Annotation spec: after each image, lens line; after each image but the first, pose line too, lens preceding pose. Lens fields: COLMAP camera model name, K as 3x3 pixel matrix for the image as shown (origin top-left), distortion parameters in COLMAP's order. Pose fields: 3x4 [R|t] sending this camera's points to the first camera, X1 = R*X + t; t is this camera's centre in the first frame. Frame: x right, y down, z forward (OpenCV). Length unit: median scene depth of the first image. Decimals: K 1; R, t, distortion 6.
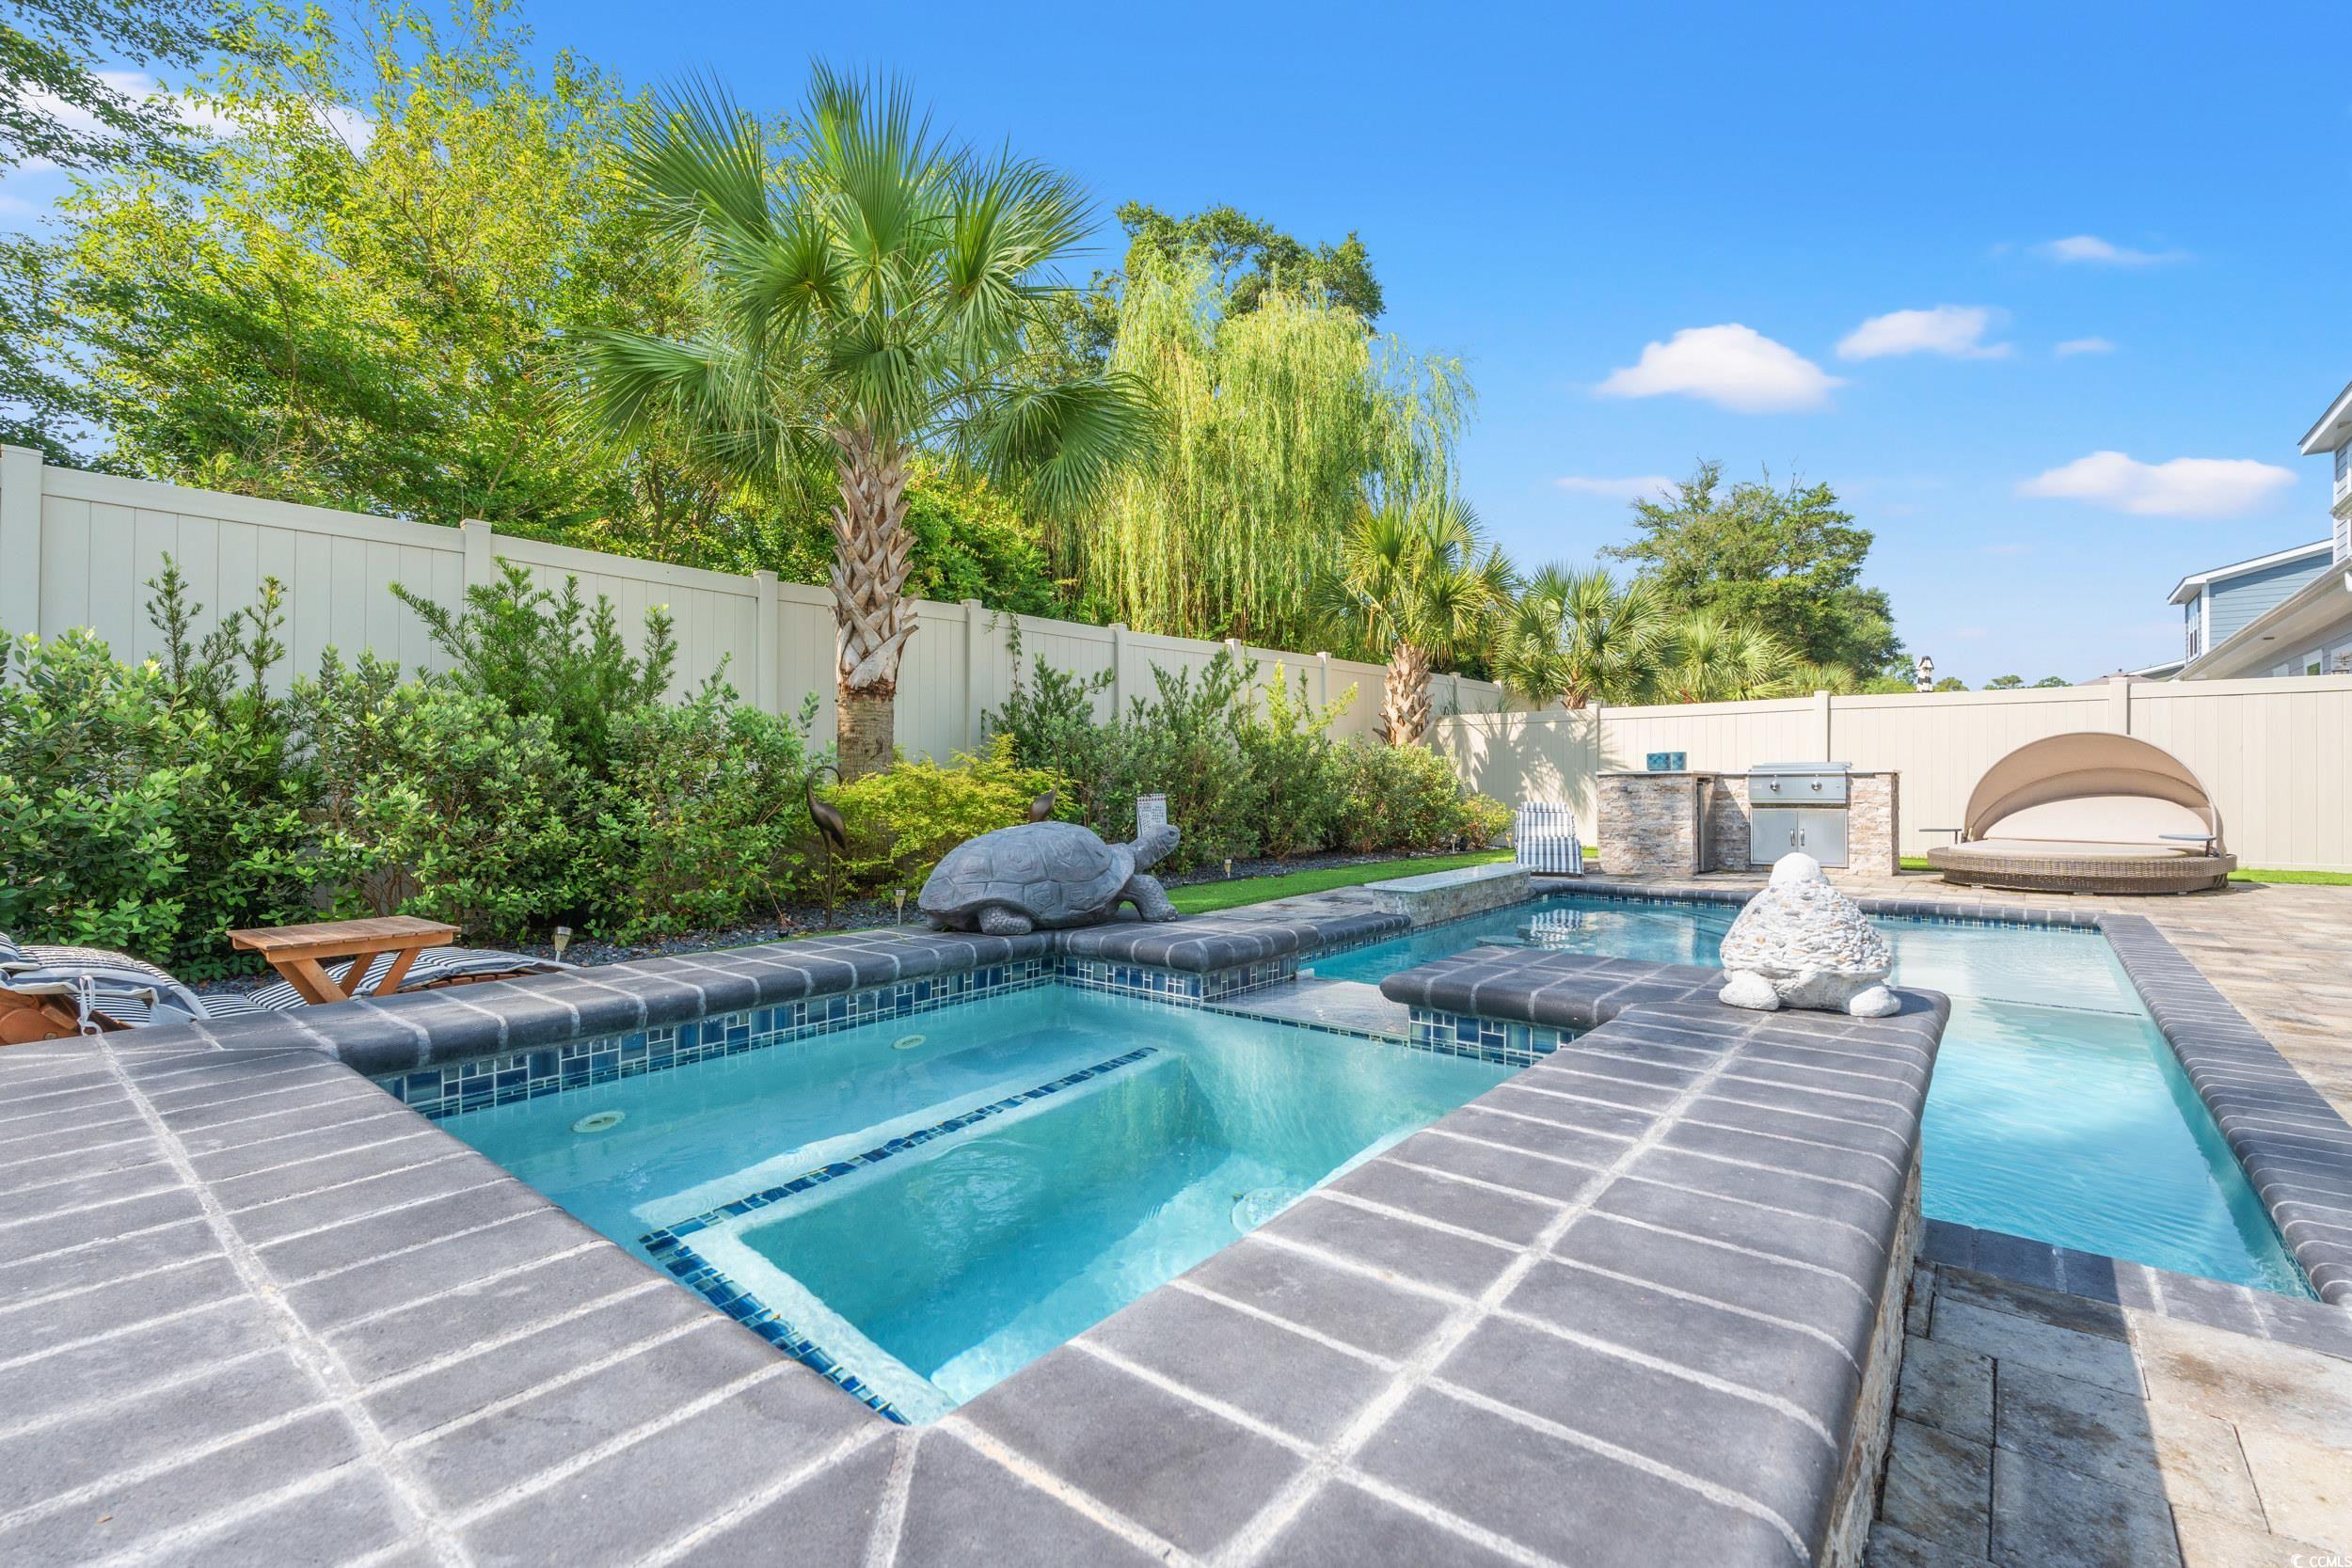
lens RADIAL K [[1037.8, 0, 1172.4], [0, 1037.8, 775.2], [0, 0, 1]] dist [-0.006960, 0.001345]
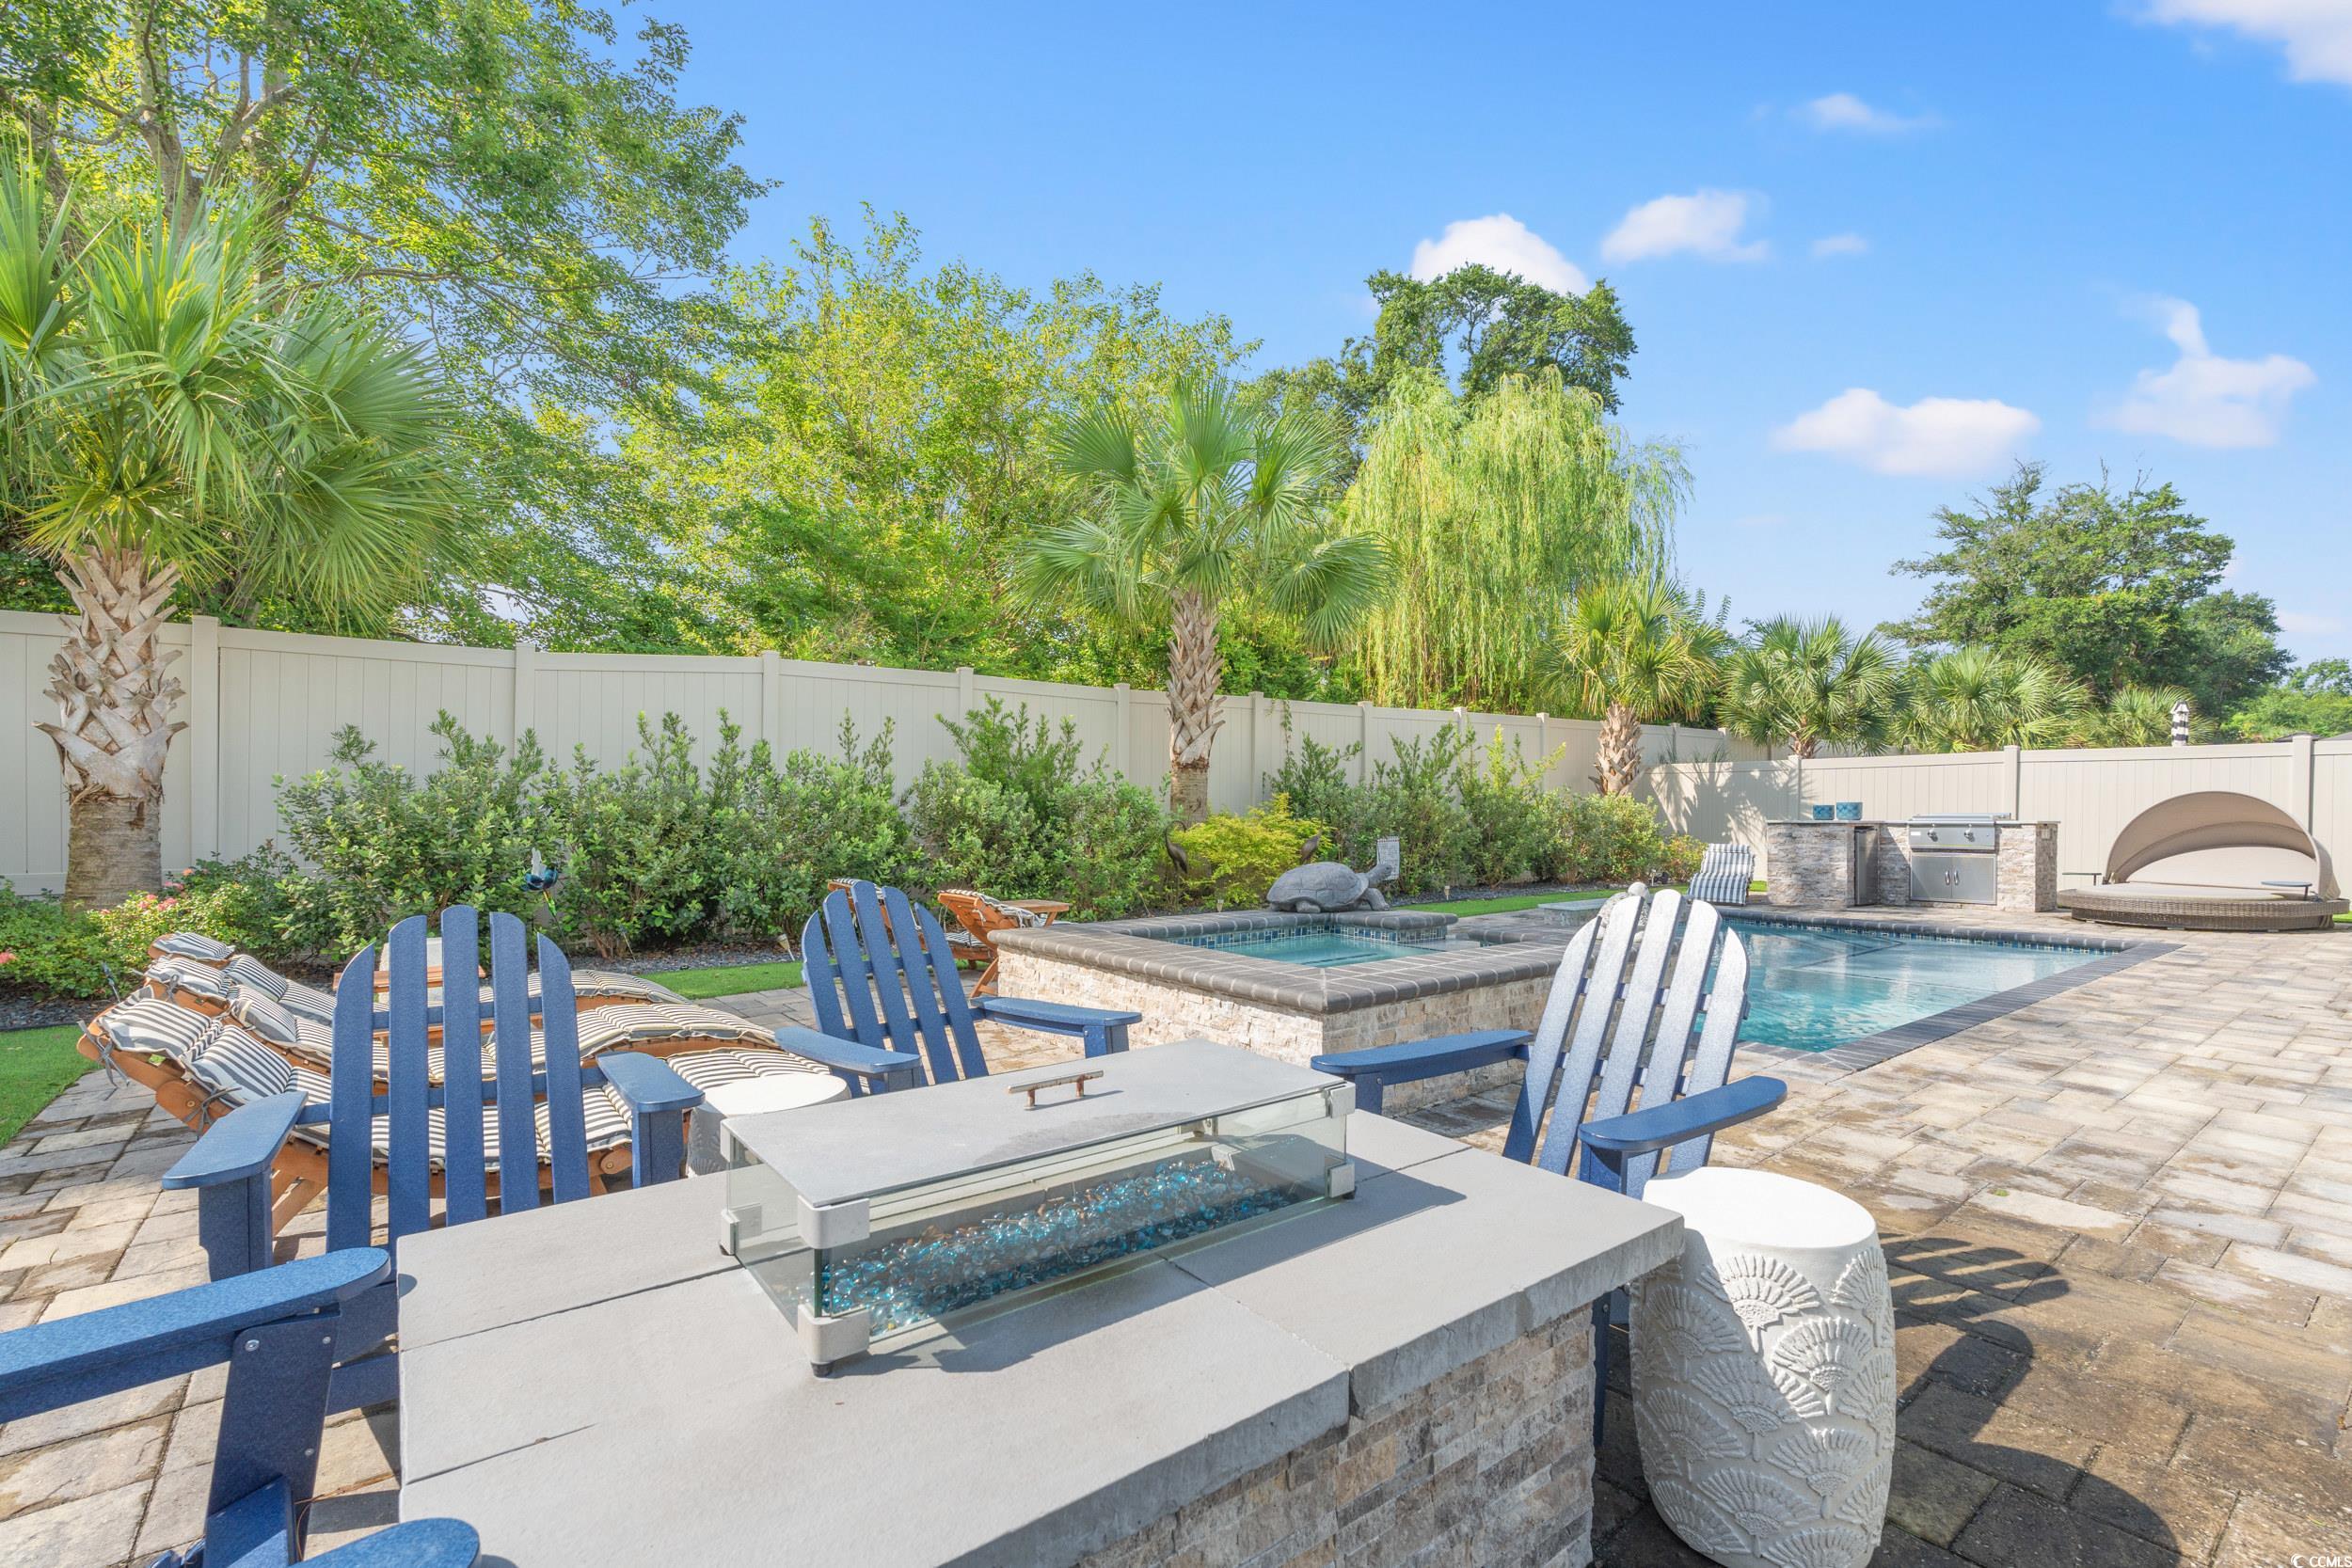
lens RADIAL K [[1037.8, 0, 1180.0], [0, 1037.8, 826.8], [0, 0, 1]] dist [-0.006960, 0.001345]
pose [[0.973398, 0.008387, -0.228967, 0.020966], [-0.002908, 0.999701, 0.024258, -0.022478], [0.229102, -0.022947, 0.973132, -0.326546]]
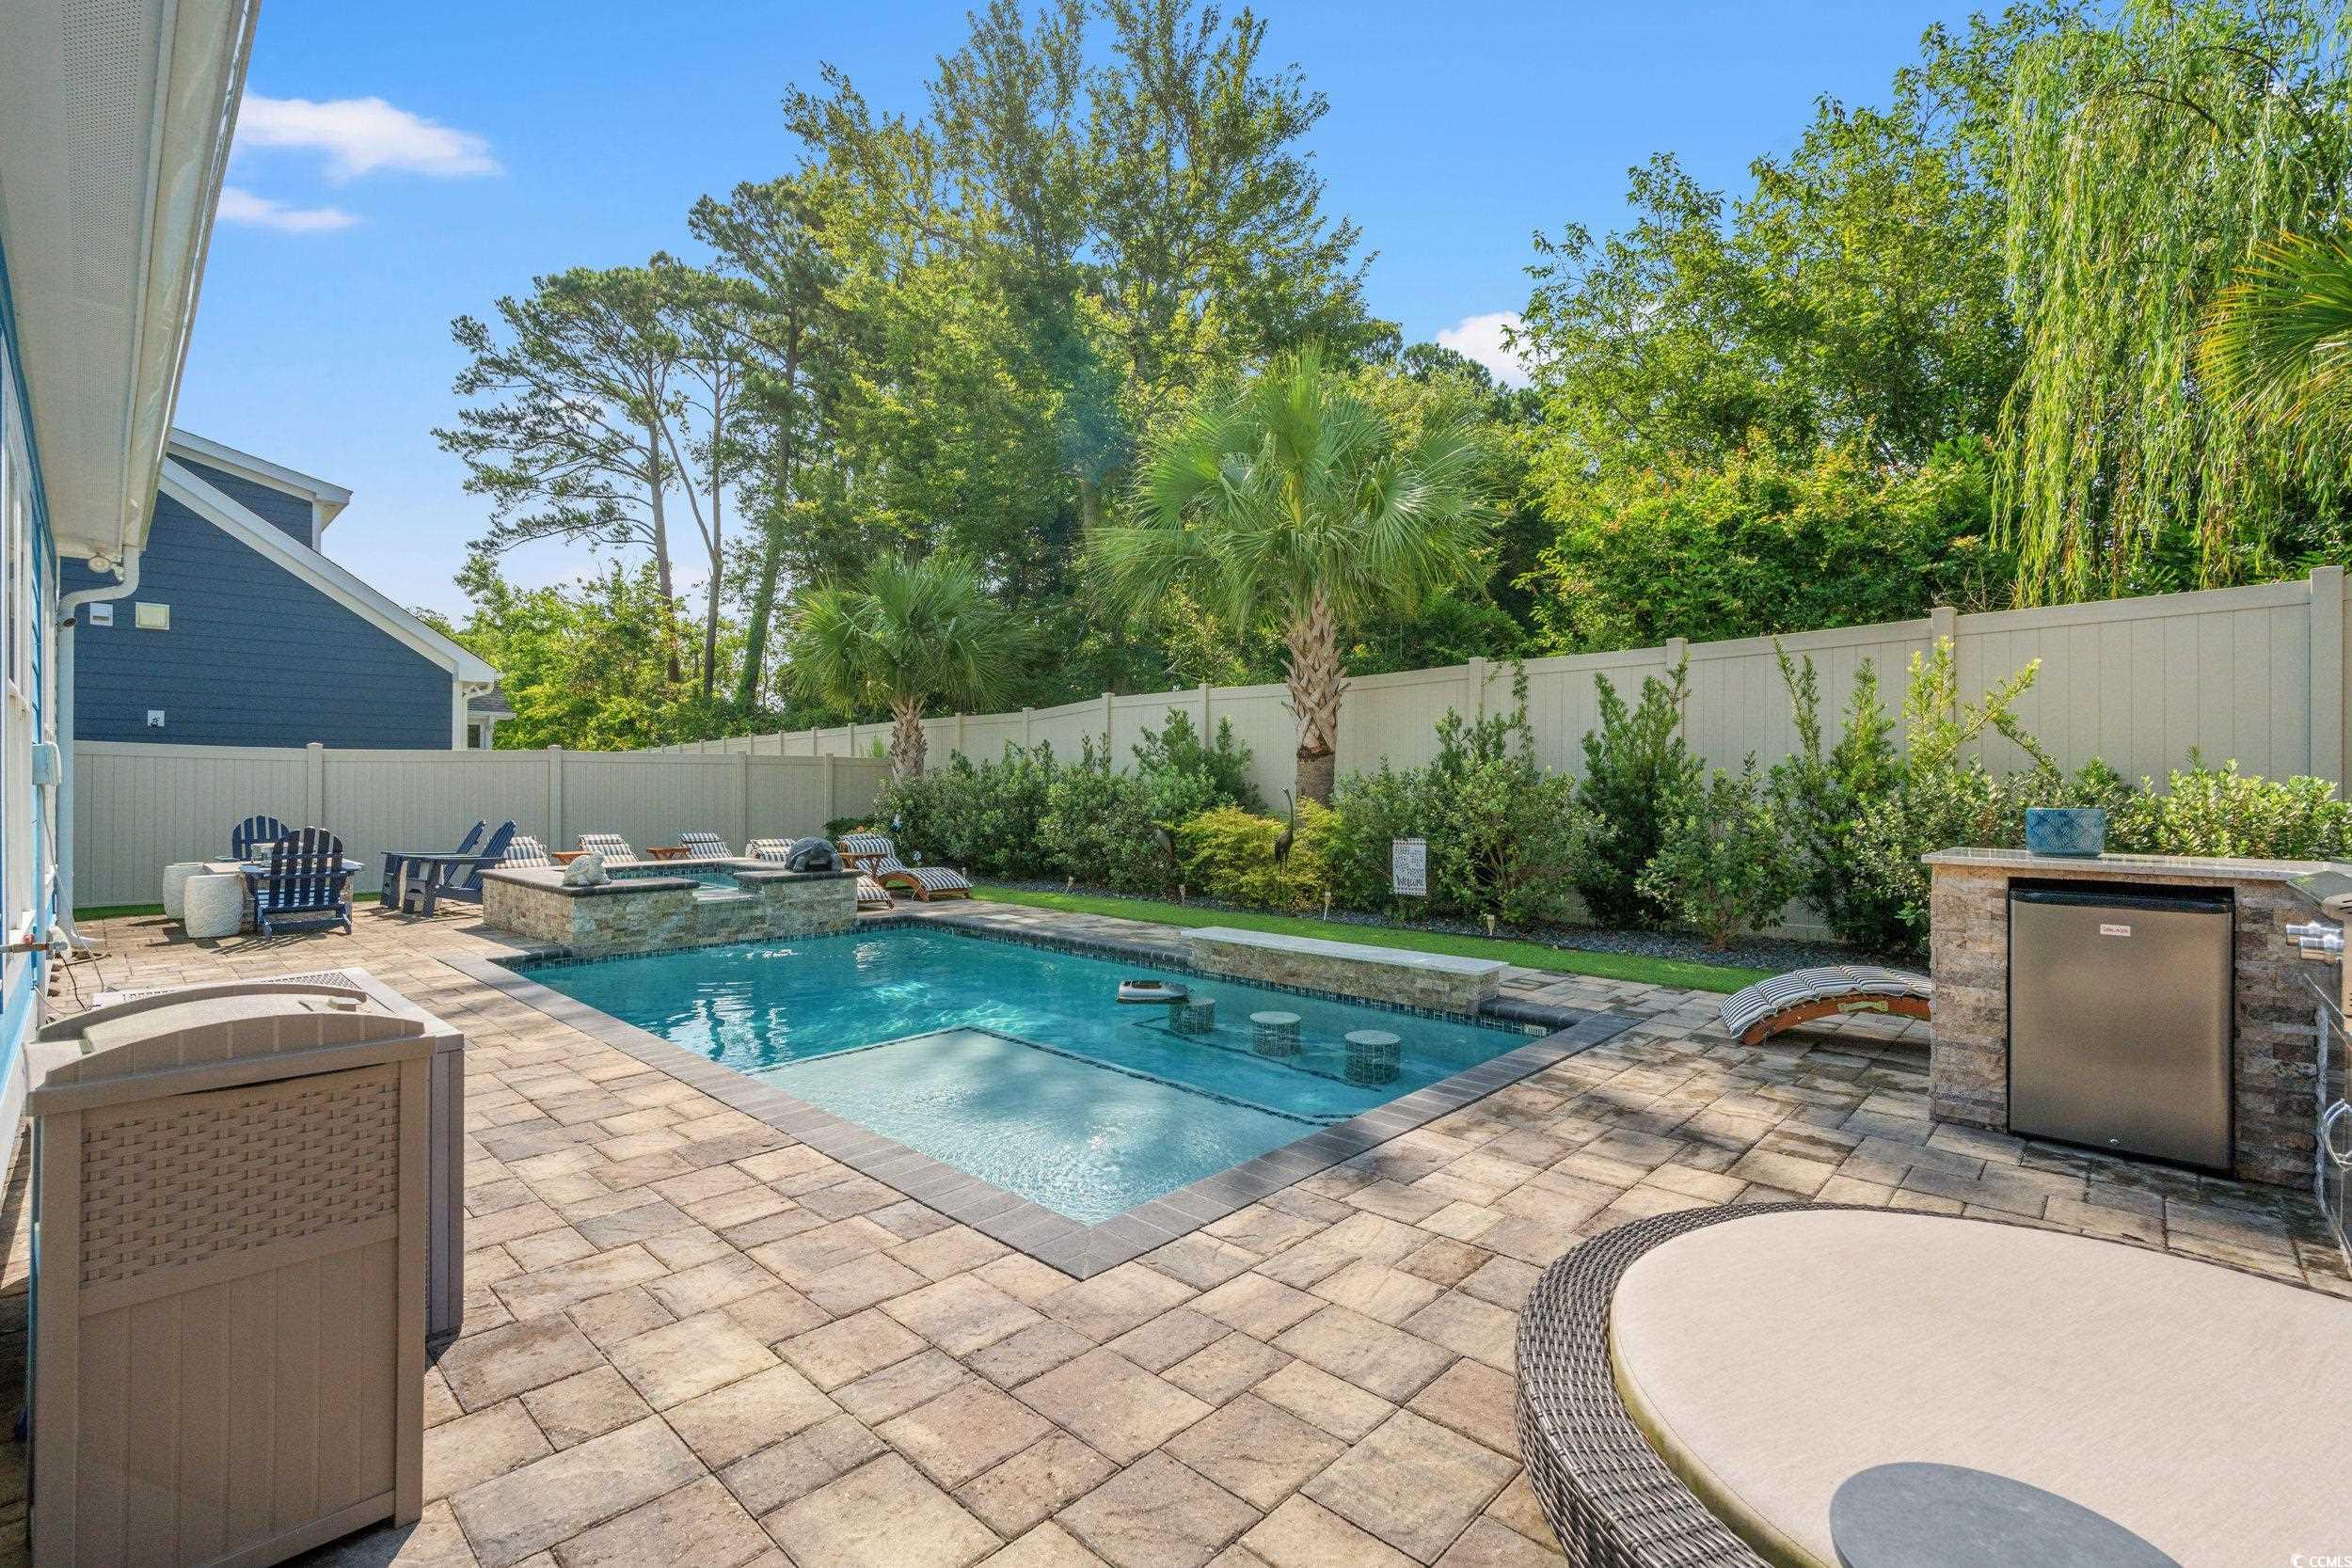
lens RADIAL K [[1037.8, 0, 1186.3], [0, 1037.8, 780.5], [0, 0, 1]] dist [-0.006960, 0.001345]
pose [[-0.065704, -0.001692, -0.997838, 0.863174], [0.006430, 0.999977, -0.002119, -0.032009], [0.997818, -0.006555, -0.065692, 0.695920]]
